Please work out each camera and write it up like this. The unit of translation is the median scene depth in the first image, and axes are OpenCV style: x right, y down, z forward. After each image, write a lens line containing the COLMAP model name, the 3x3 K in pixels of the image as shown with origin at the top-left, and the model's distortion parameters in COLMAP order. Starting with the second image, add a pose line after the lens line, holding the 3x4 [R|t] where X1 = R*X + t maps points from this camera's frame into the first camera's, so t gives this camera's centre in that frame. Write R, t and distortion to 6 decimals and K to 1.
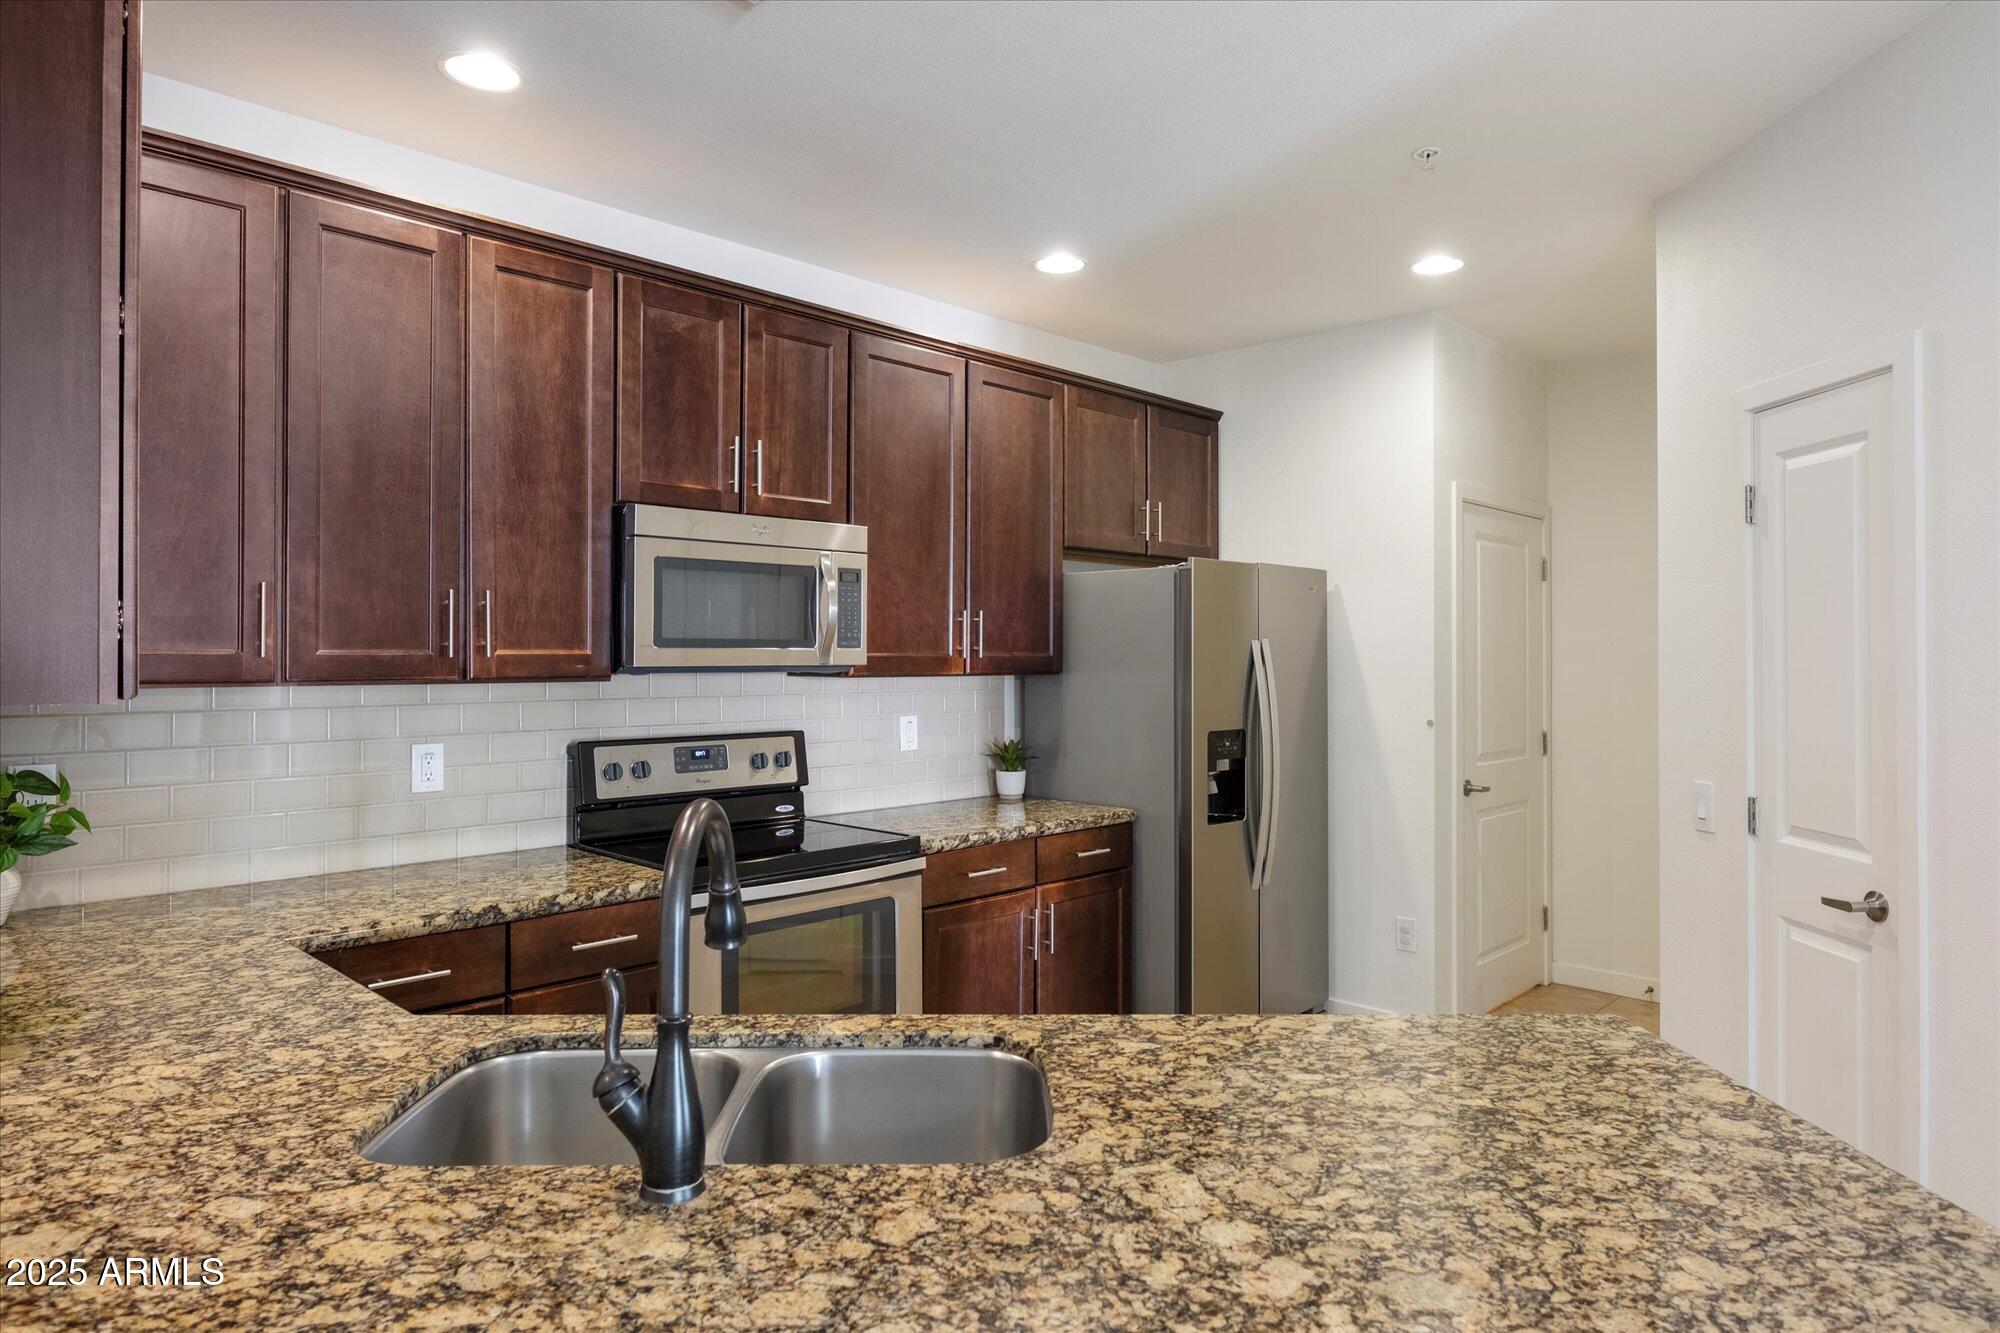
lens RADIAL K [[1074.1, 0, 1000.6], [0, 1074.1, 663.7], [0, 0, 1]] dist [-0.006719, -0.000430]
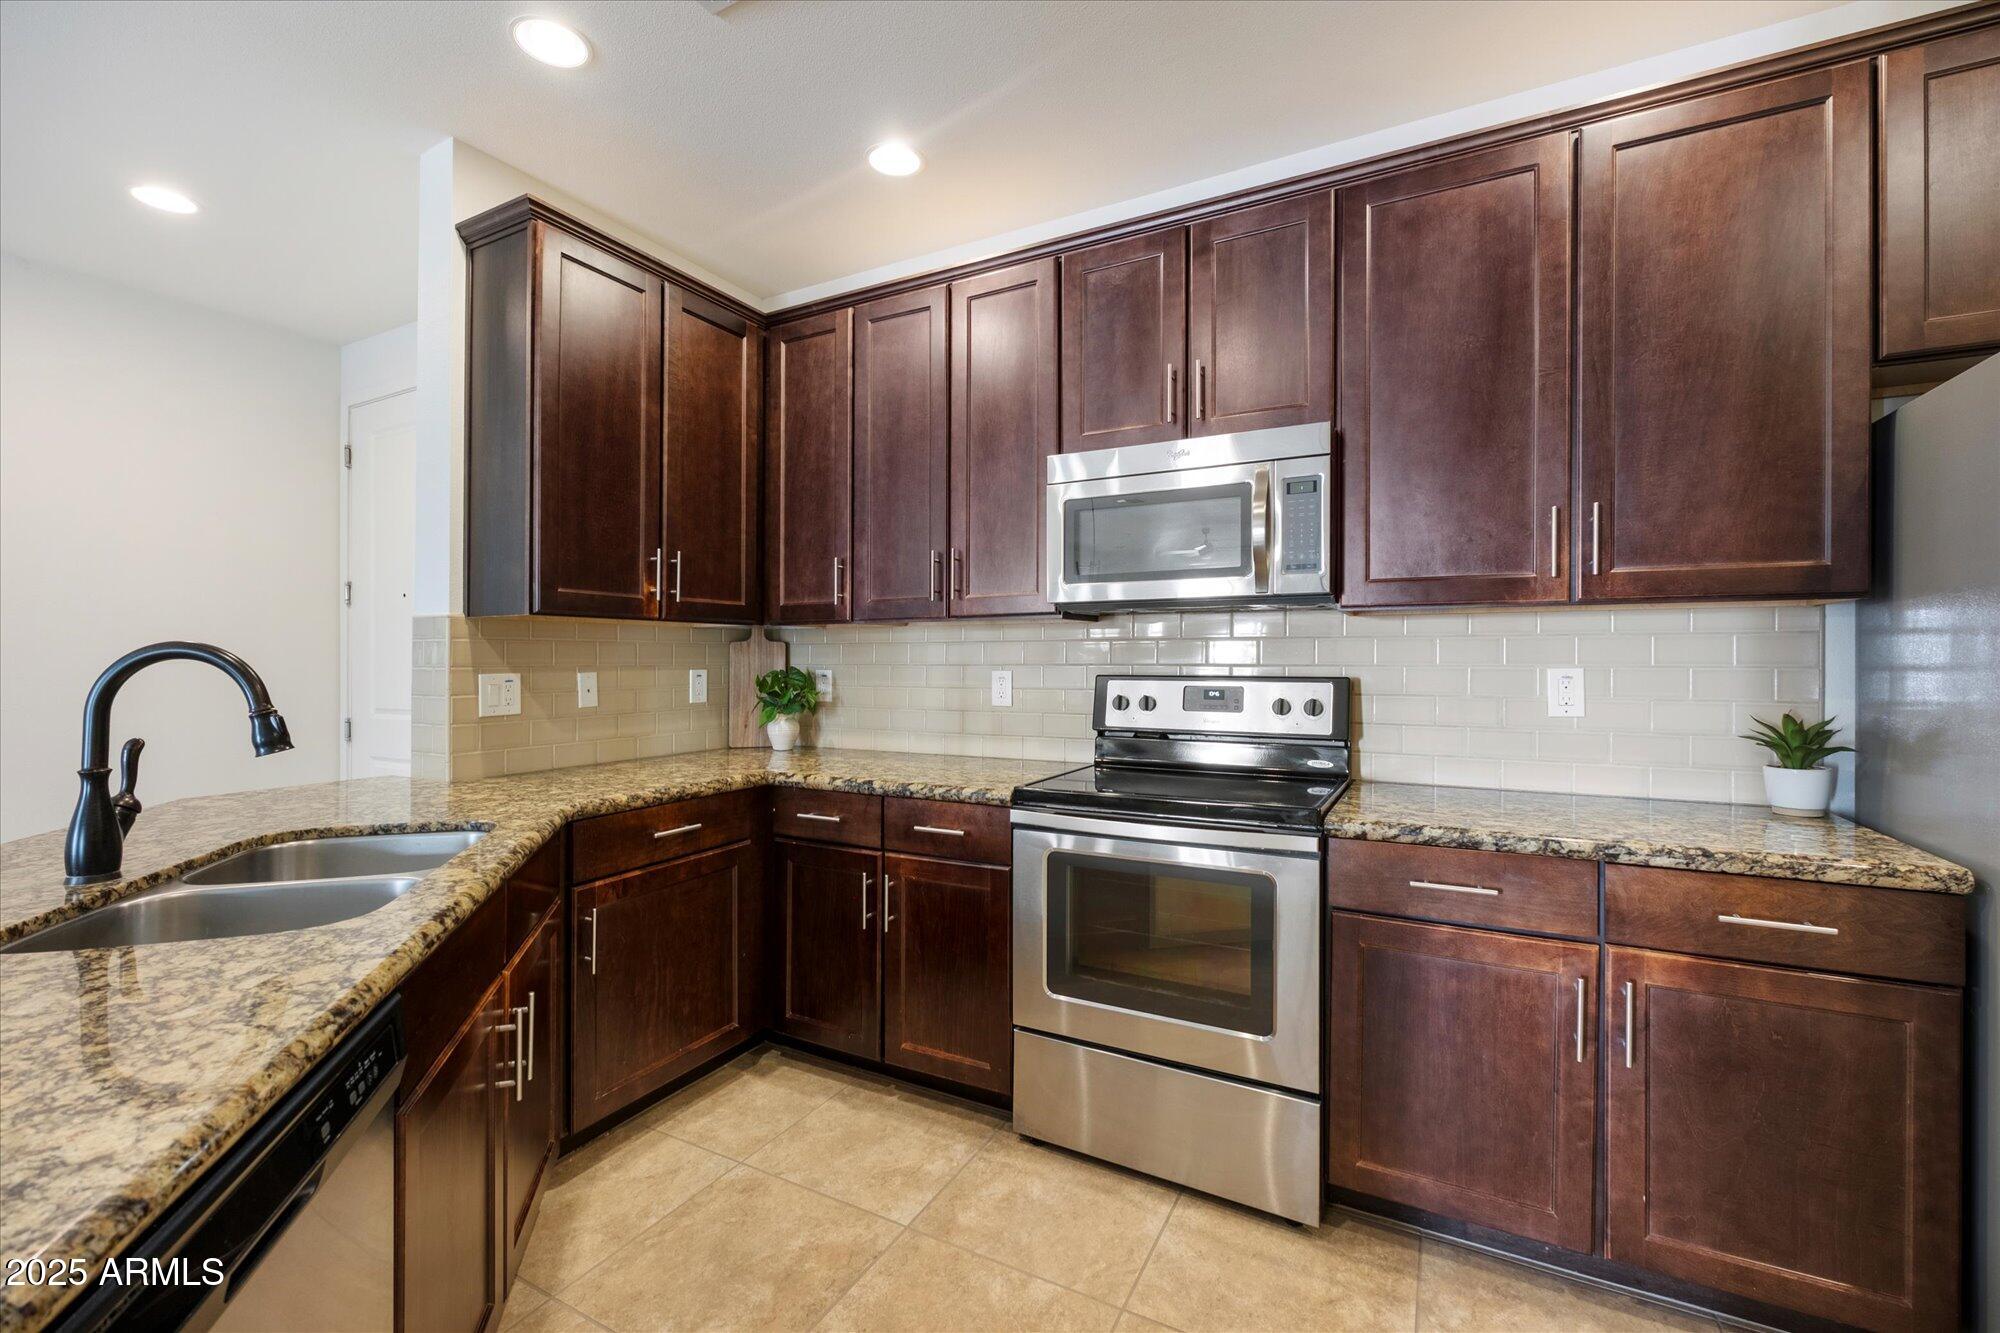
lens RADIAL K [[827.6, 0, 1001.7], [0, 827.6, 660.1], [0, 0, 1]] dist [-0.004092, 0.000014]
pose [[0.320476, 0.002533, -0.947253, 0.413416], [0.001440, 0.999994, 0.003161, 0.053620], [0.947255, -0.002377, 0.320471, 0.610622]]
